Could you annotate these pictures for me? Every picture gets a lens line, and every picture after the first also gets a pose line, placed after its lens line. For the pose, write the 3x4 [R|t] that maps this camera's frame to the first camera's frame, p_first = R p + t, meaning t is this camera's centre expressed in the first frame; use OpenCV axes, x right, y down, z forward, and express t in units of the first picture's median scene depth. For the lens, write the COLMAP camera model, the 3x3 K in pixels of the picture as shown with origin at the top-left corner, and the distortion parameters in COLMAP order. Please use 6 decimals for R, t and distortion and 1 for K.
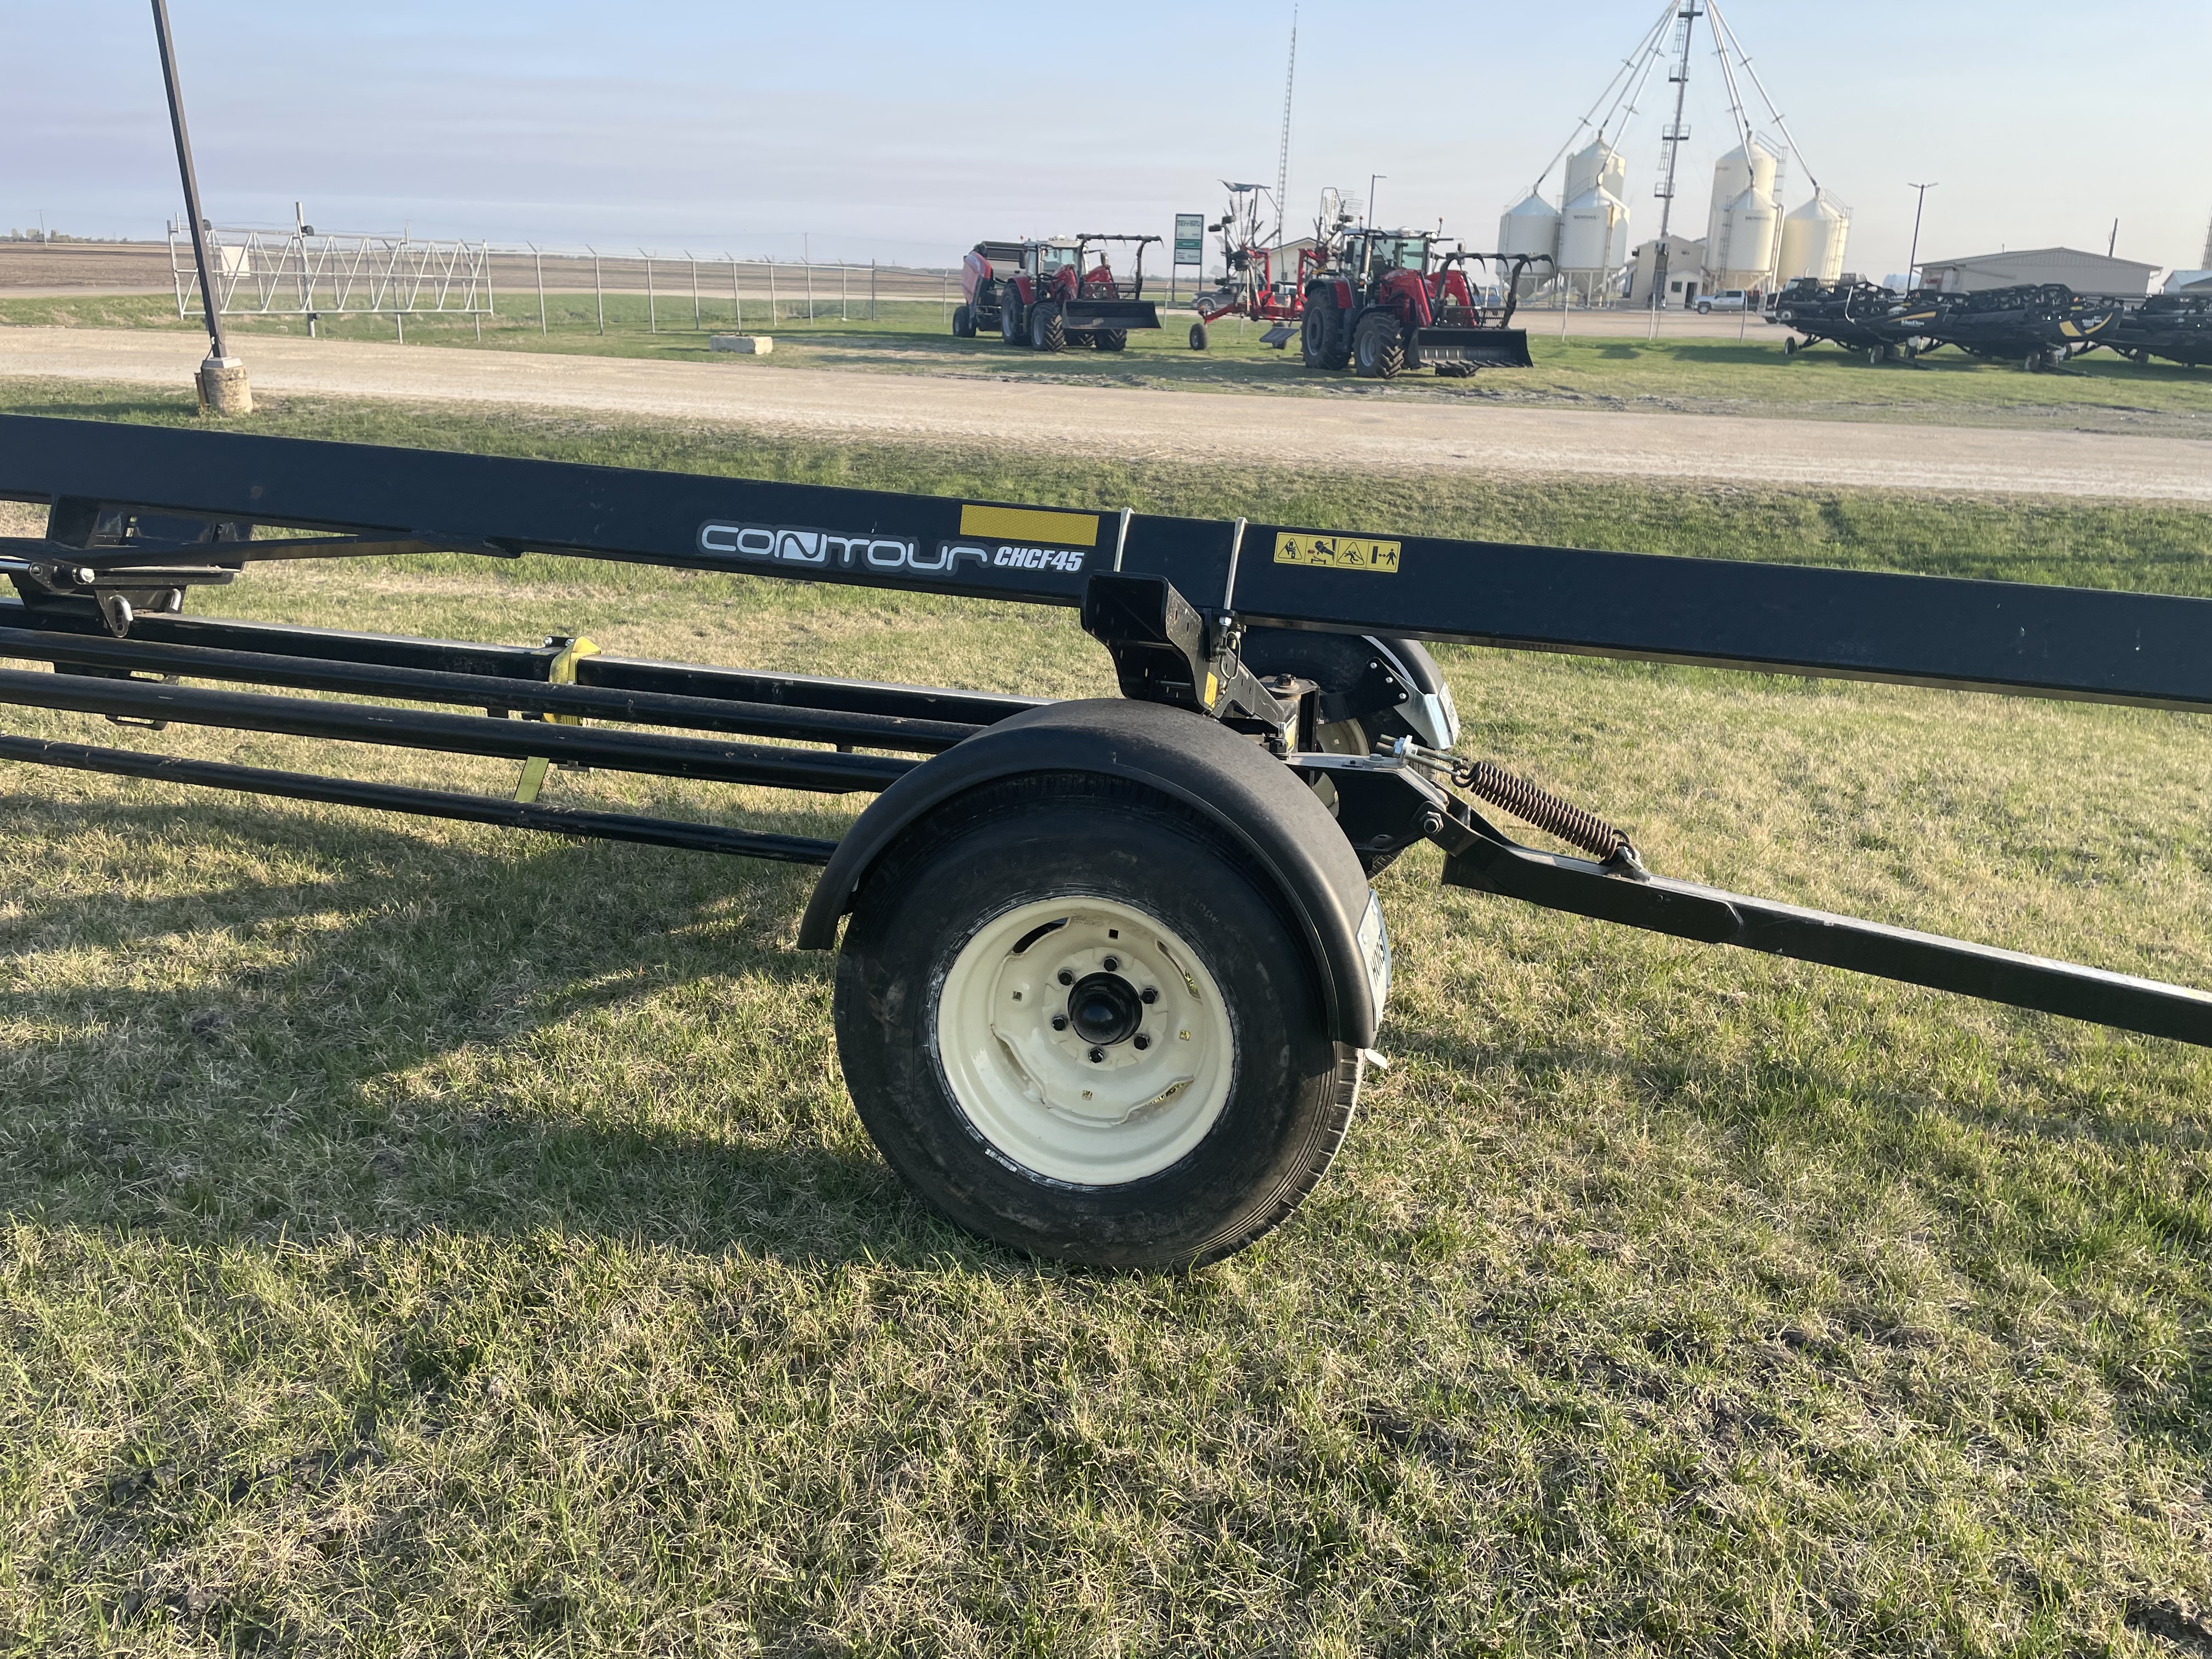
lens RADIAL K [[1677.5, 0, 1089.3], [0, 1677.5, 829.3], [0, 0, 1]] dist [0.058603, -0.055124]
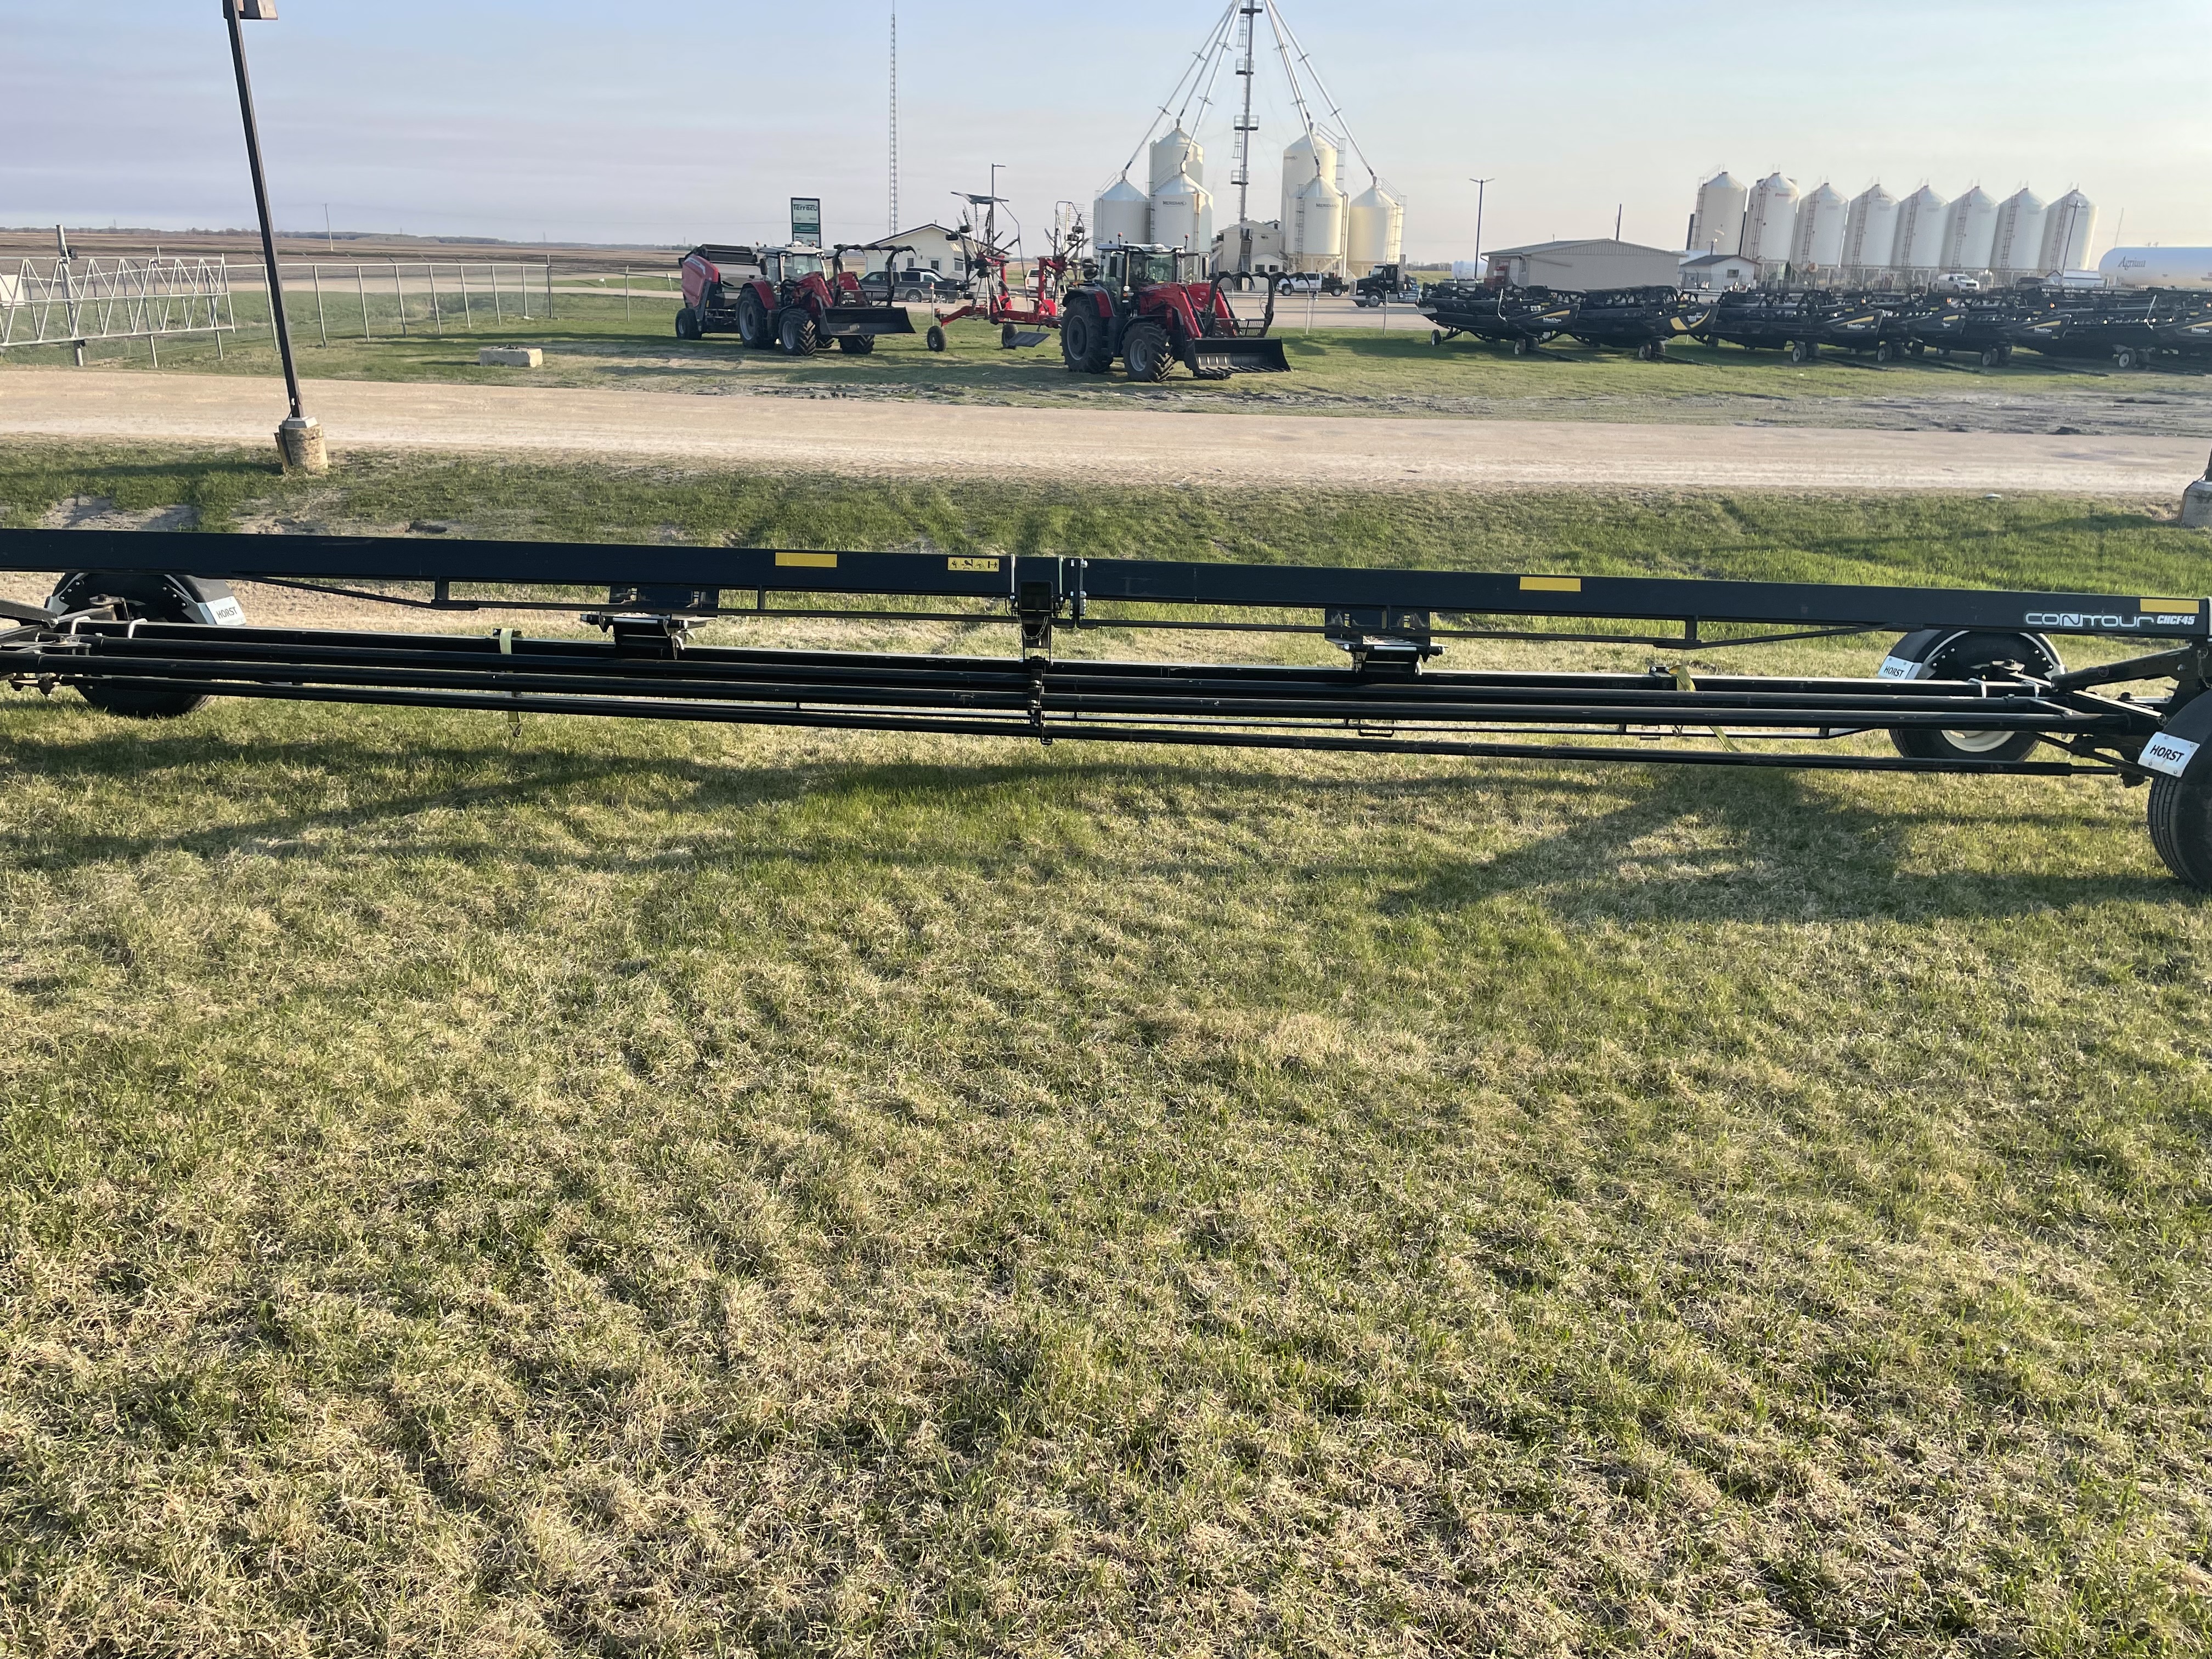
lens RADIAL K [[1677.5, 0, 1114.1], [0, 1677.5, 840.0], [0, 0, 1]] dist [0.058603, -0.055124]
pose [[0.966841, -0.087720, 0.239841, -0.108958], [0.083129, 0.996111, 0.029212, -0.002667], [-0.241470, -0.008305, 0.970373, -0.049388]]
